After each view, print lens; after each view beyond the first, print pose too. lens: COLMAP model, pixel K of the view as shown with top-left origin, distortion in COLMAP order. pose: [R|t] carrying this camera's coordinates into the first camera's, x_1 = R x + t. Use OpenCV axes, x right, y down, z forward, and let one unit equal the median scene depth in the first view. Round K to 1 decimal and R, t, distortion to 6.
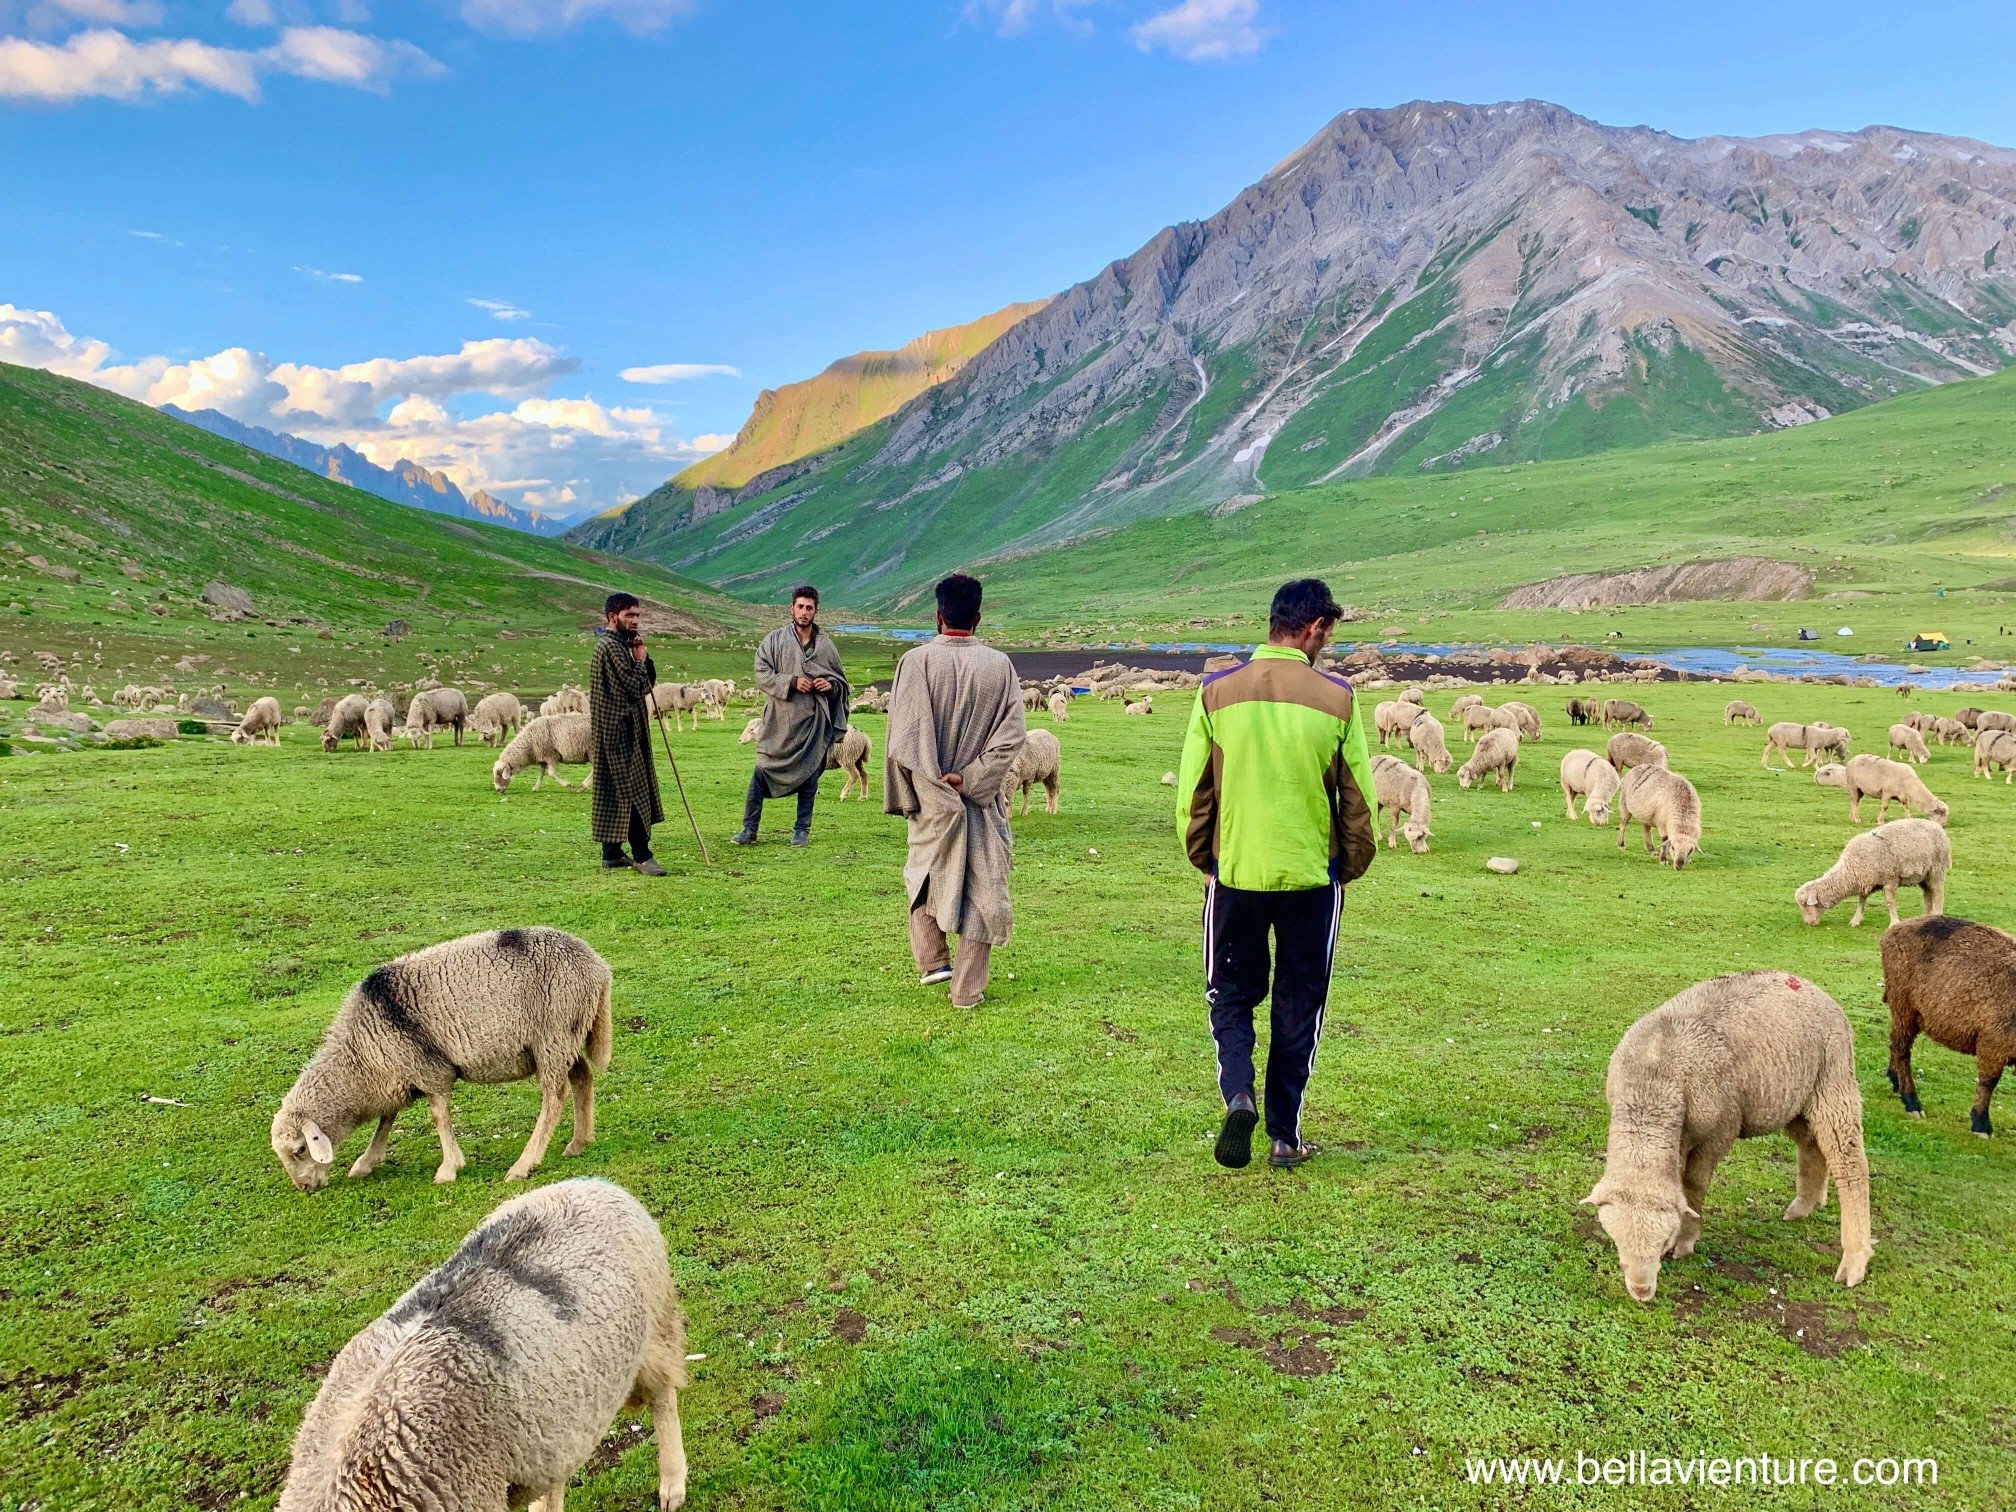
lens RADIAL K [[1503.9, 0, 980.9], [0, 1503.9, 755.9], [0, 0, 1]] dist [0.013340, -0.016815]
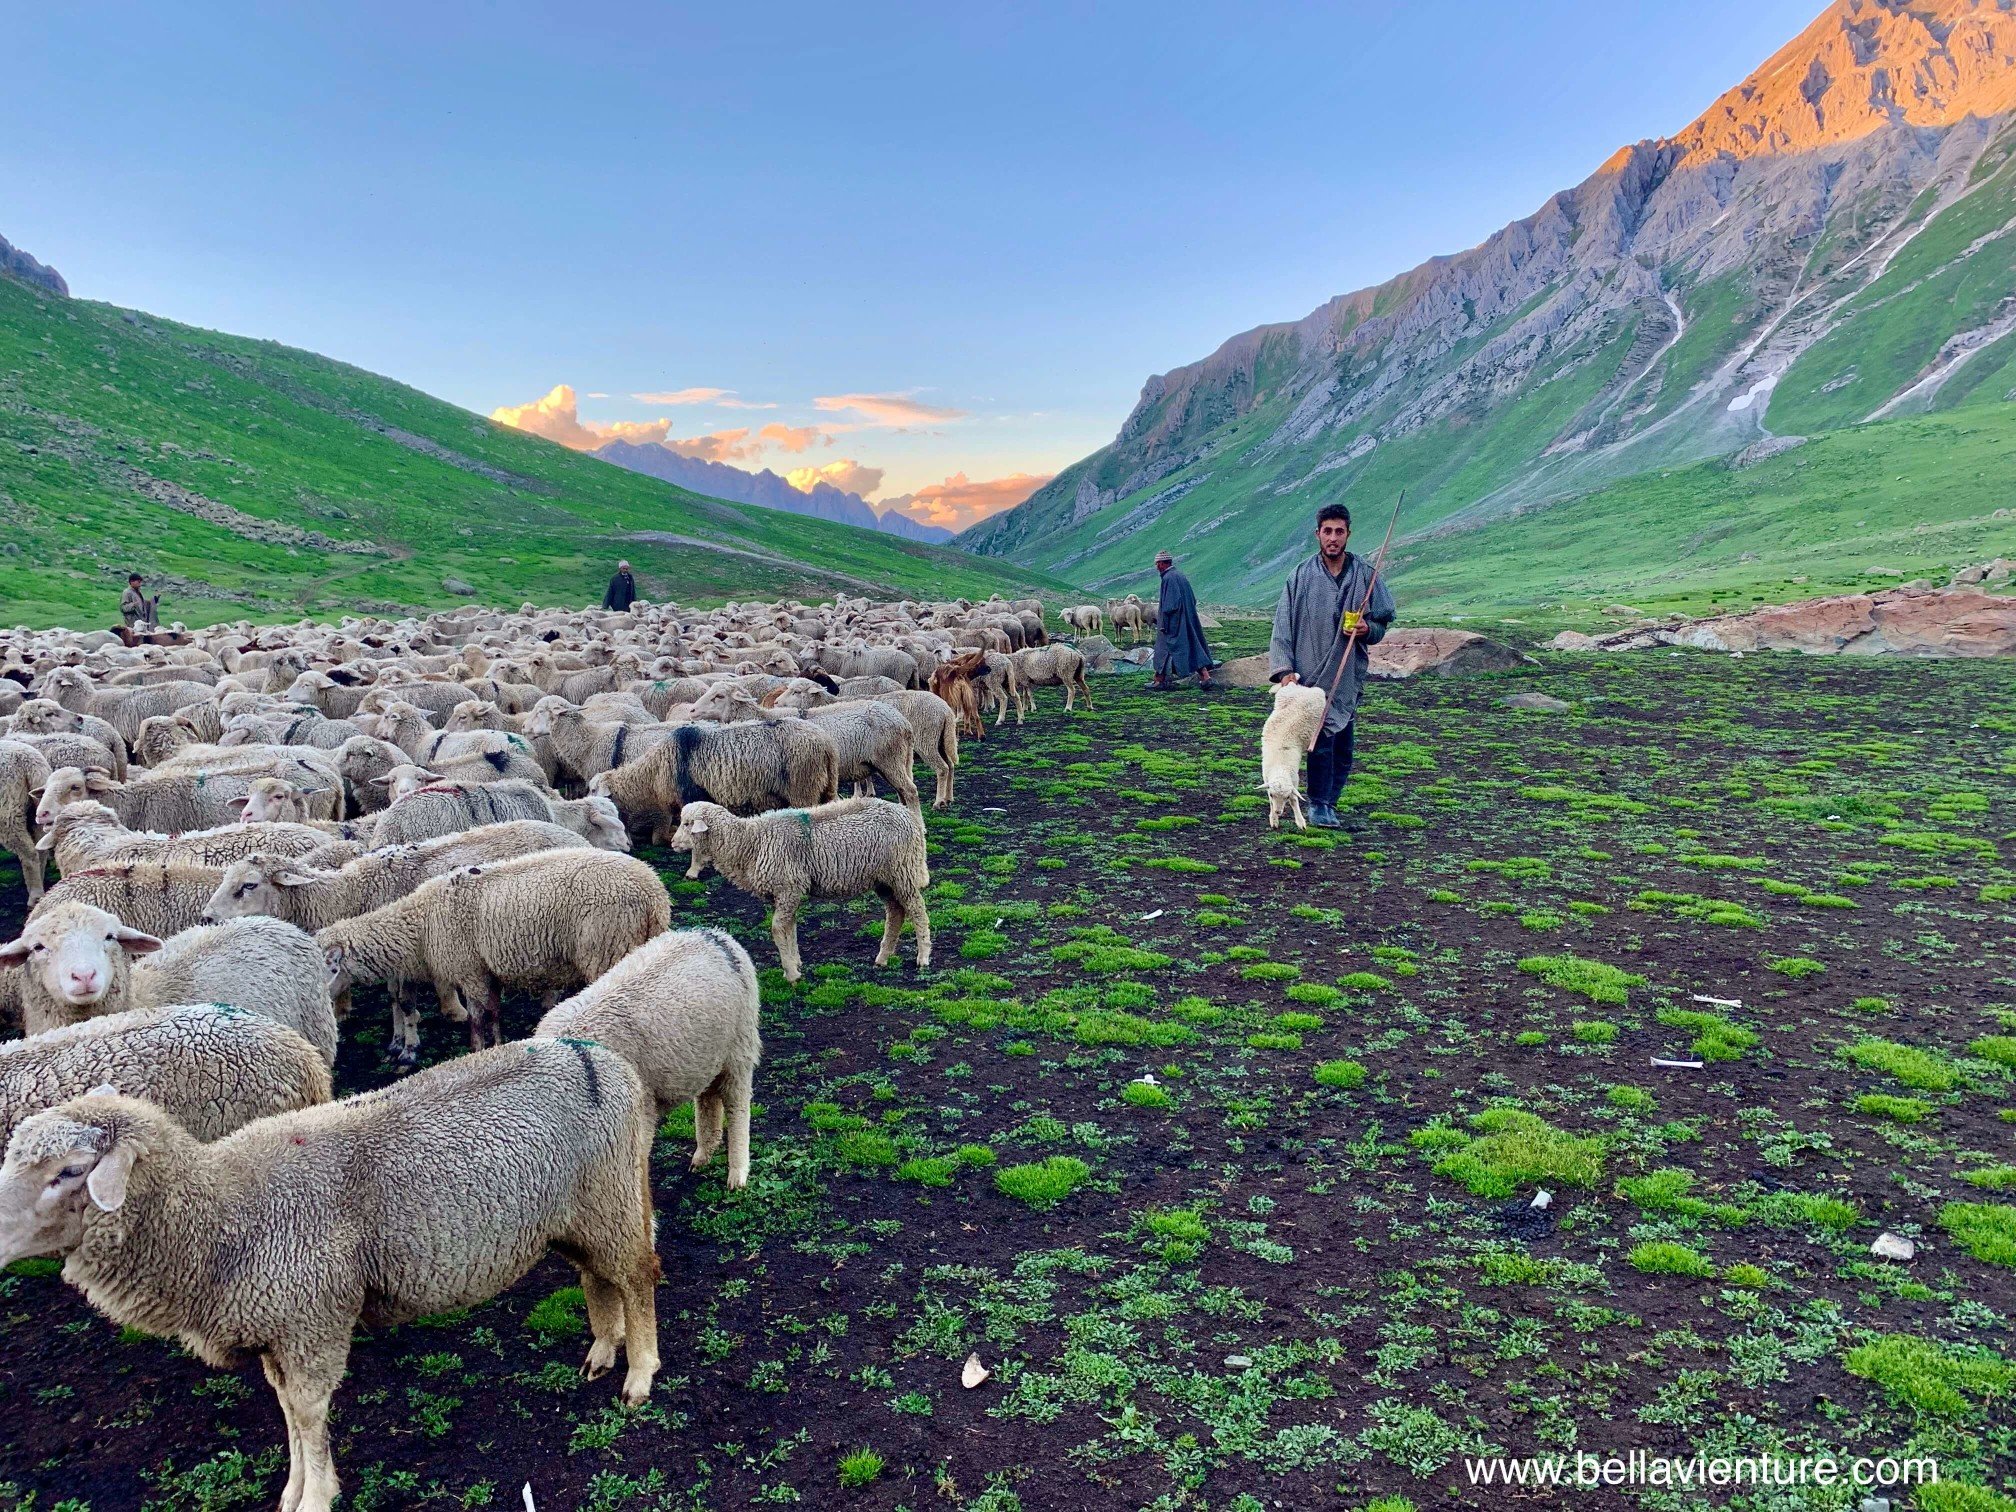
lens RADIAL K [[1503.9, 0, 1003.1], [0, 1503.9, 758.2], [0, 0, 1]] dist [0.013340, -0.016815]
pose [[0.968937, -0.000696, -0.247305, -0.005942], [0.000015, 0.999996, -0.002754, -0.008042], [0.247306, 0.002664, 0.968934, 0.112968]]
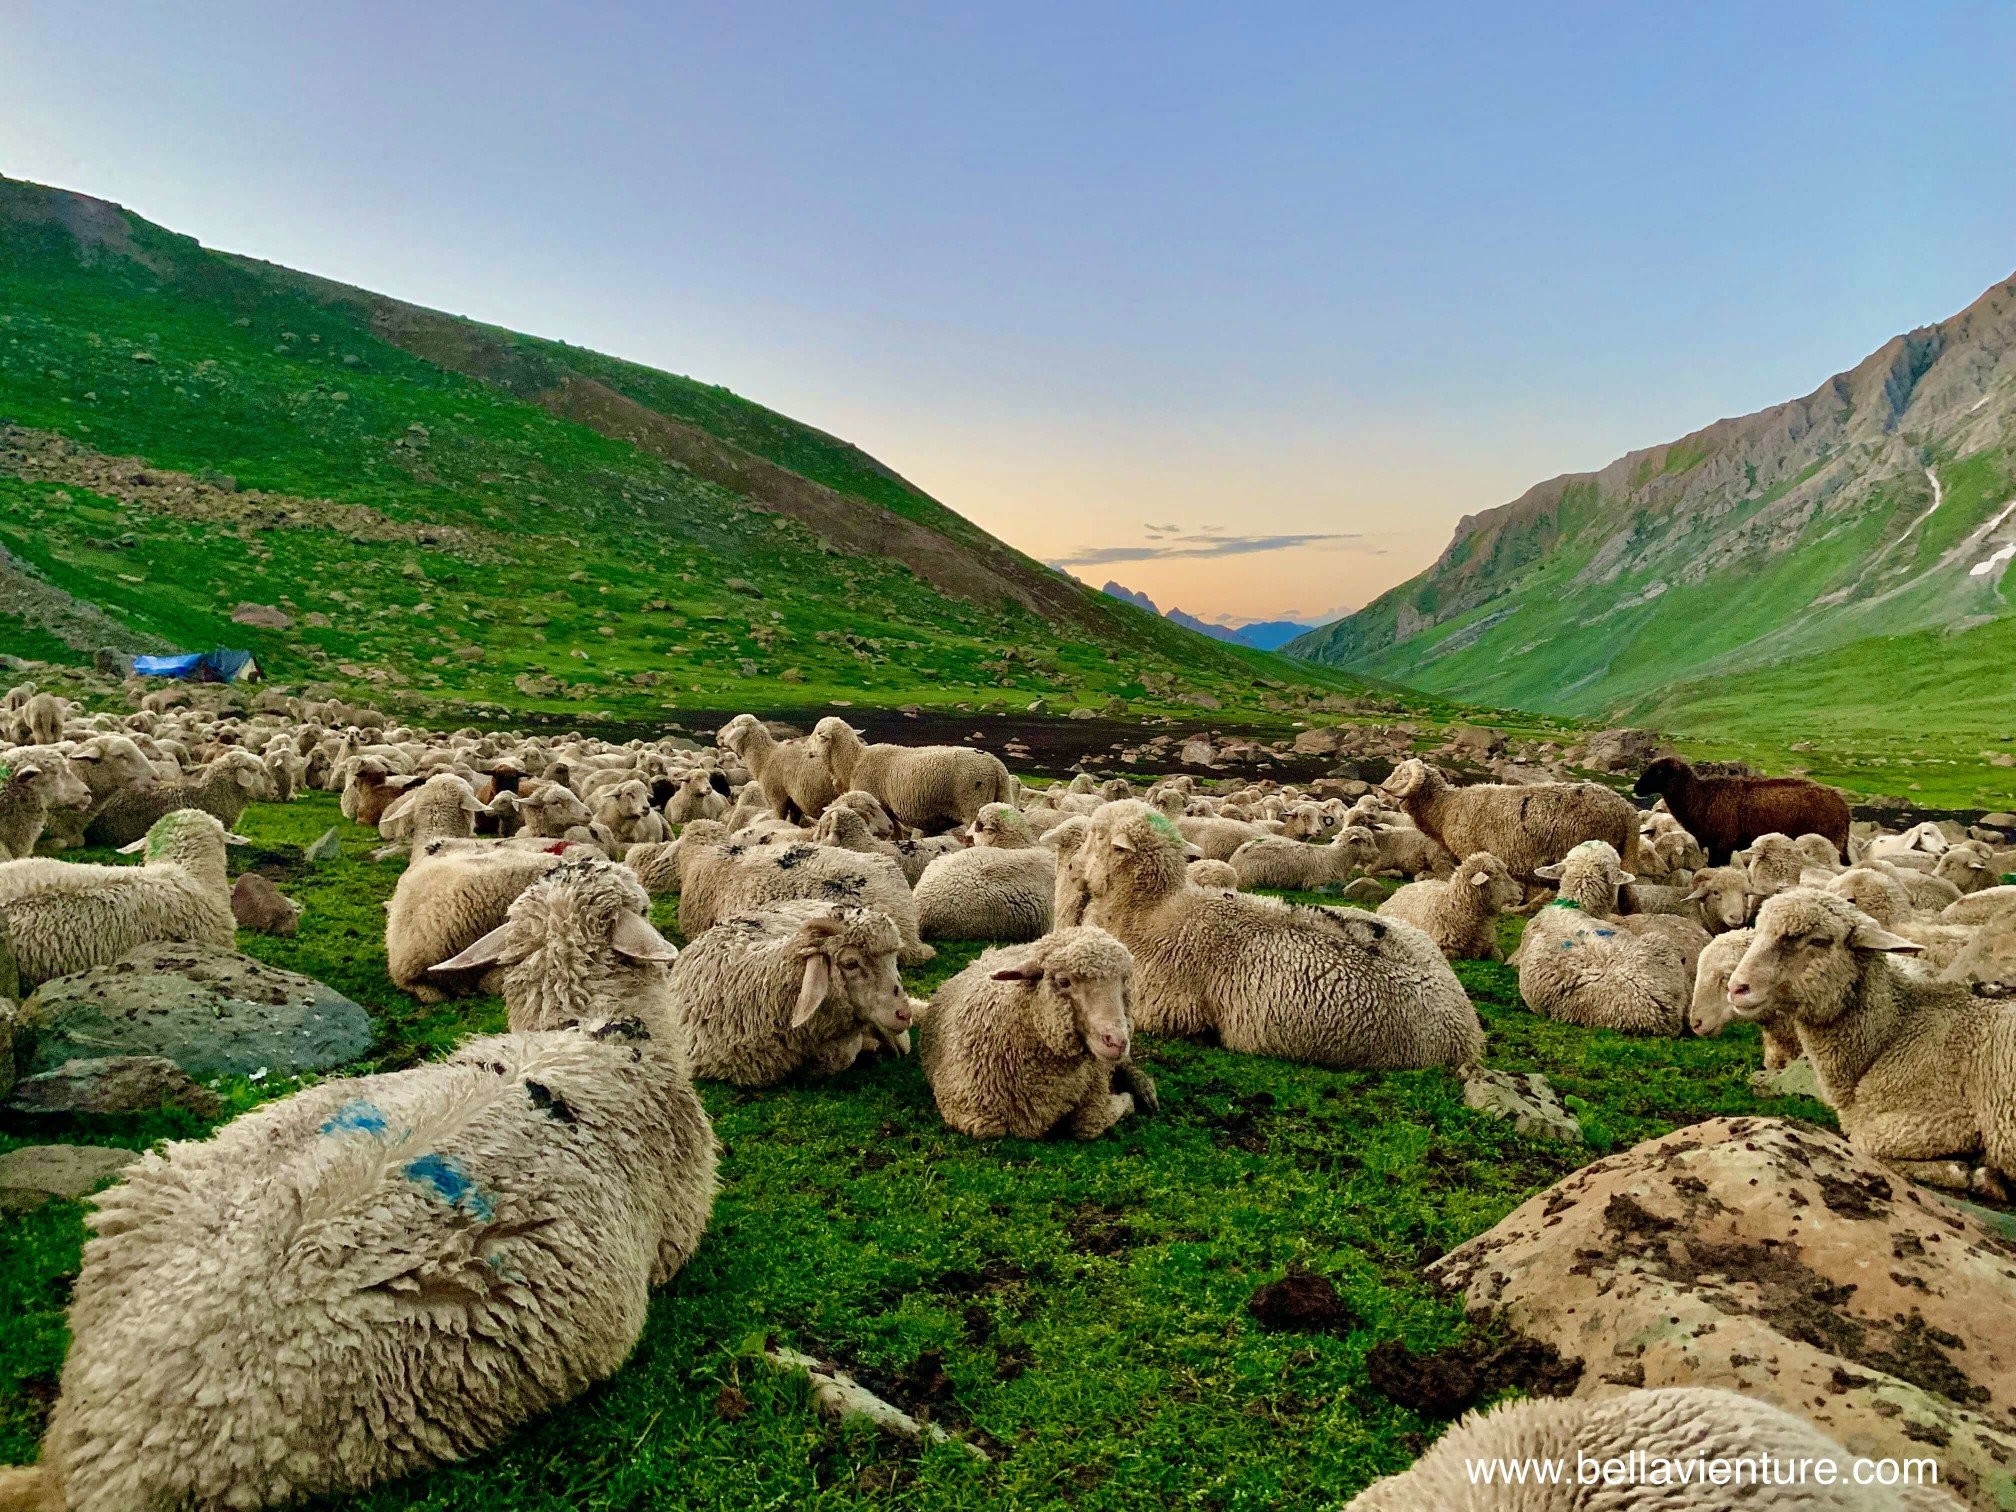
lens RADIAL K [[1503.9, 0, 1017.9], [0, 1503.9, 734.4], [0, 0, 1]] dist [0.013340, -0.016815]
pose [[0.918451, 0.019292, -0.395064, -0.010691], [-0.052215, 0.995982, -0.072755, 0.010480], [0.392073, 0.087450, 0.915768, -0.117676]]
